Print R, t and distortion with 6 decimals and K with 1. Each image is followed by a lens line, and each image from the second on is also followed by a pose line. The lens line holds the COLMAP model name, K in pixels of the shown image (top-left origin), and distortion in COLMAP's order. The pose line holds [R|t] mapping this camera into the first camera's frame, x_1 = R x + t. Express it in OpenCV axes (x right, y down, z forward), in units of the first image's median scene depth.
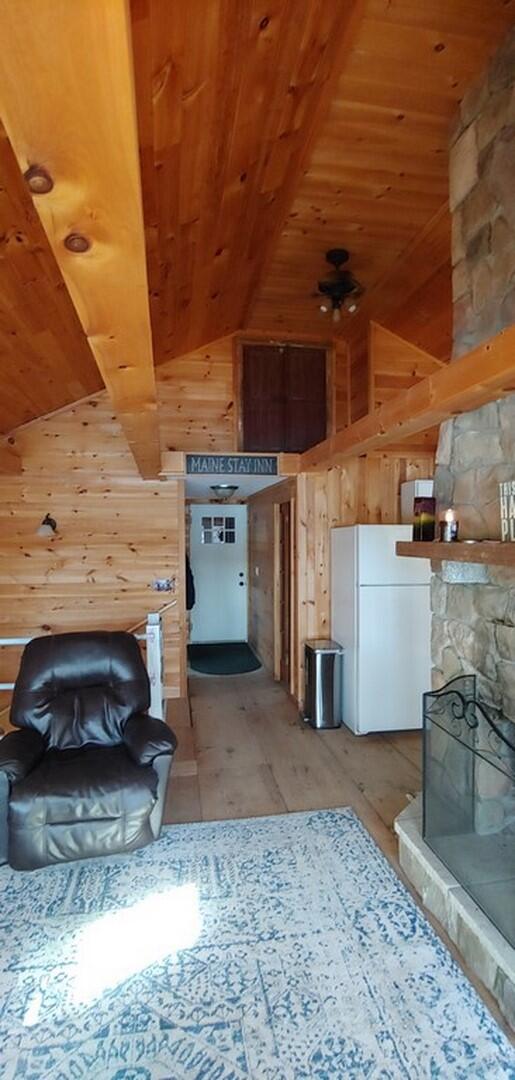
lens RADIAL K [[514.8, 0, 253.8], [0, 514.8, 542.4], [0, 0, 1]] dist [-0.003258, -0.004313]
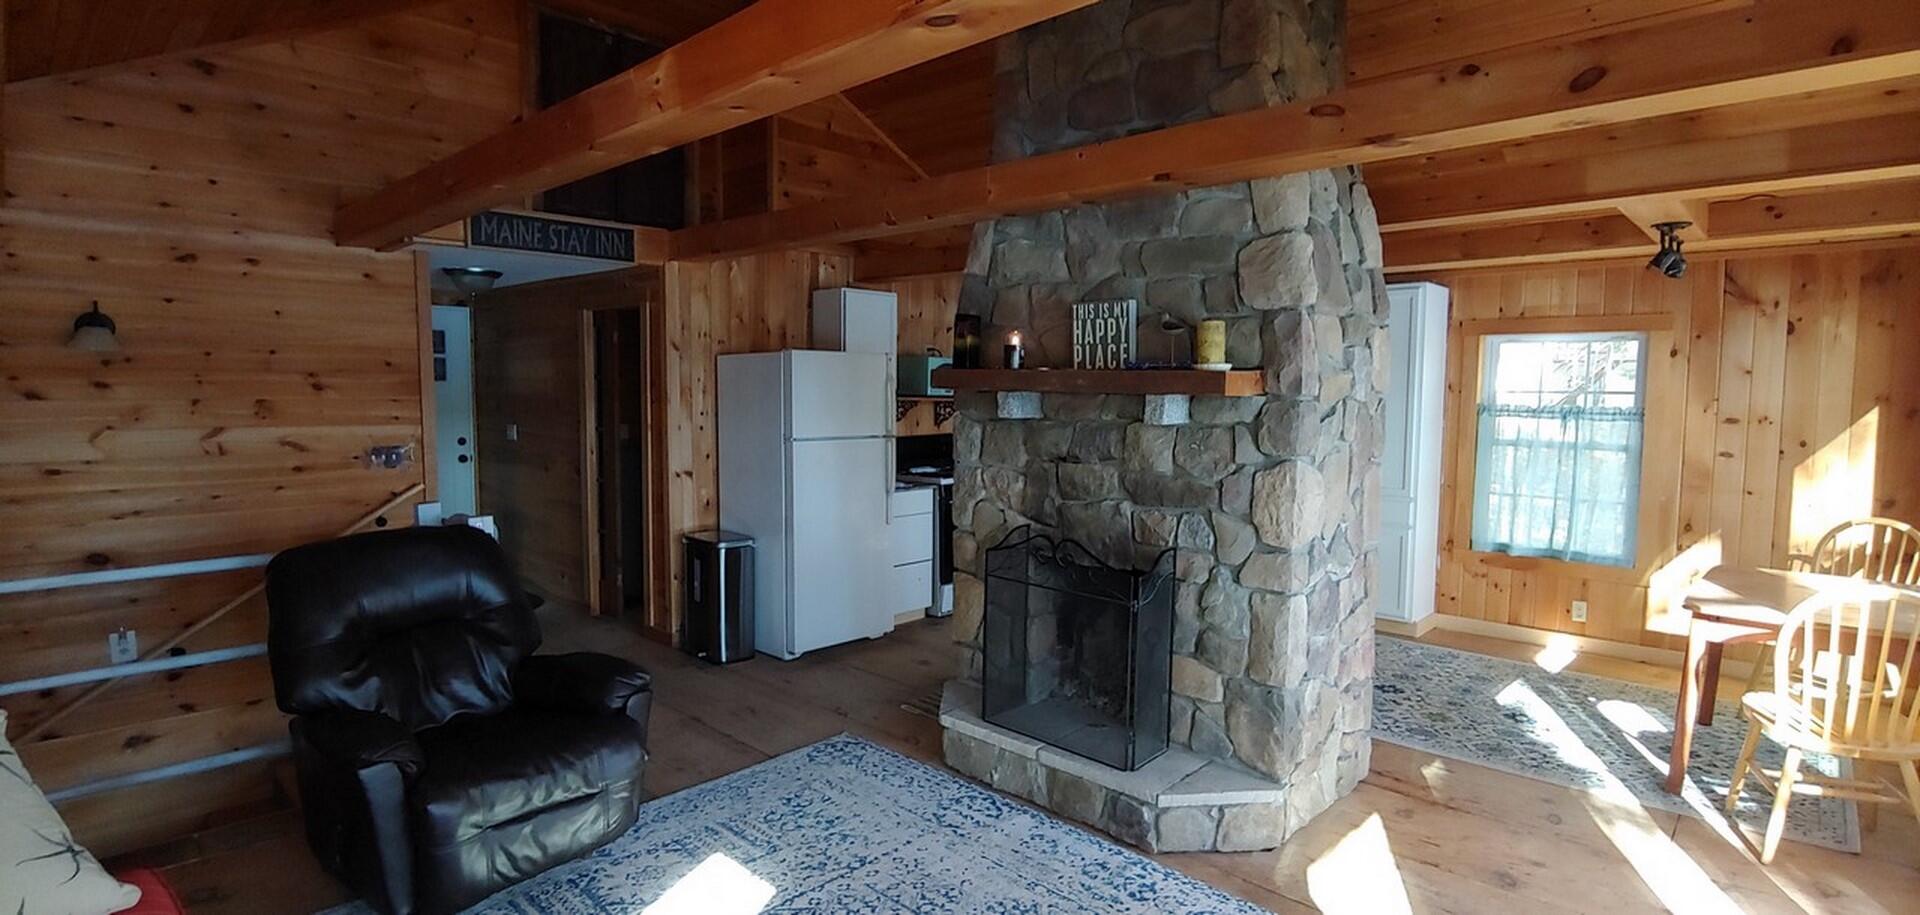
lens RADIAL K [[915.3, 0, 972.4], [0, 915.3, 449.1], [0, 0, 1]] dist [-0.003258, -0.004313]
pose [[0.796370, -0.031157, 0.604007, -0.464165], [-0.006650, 0.998161, 0.060257, 0.030499], [-0.604773, -0.052003, 0.794698, -0.134096]]
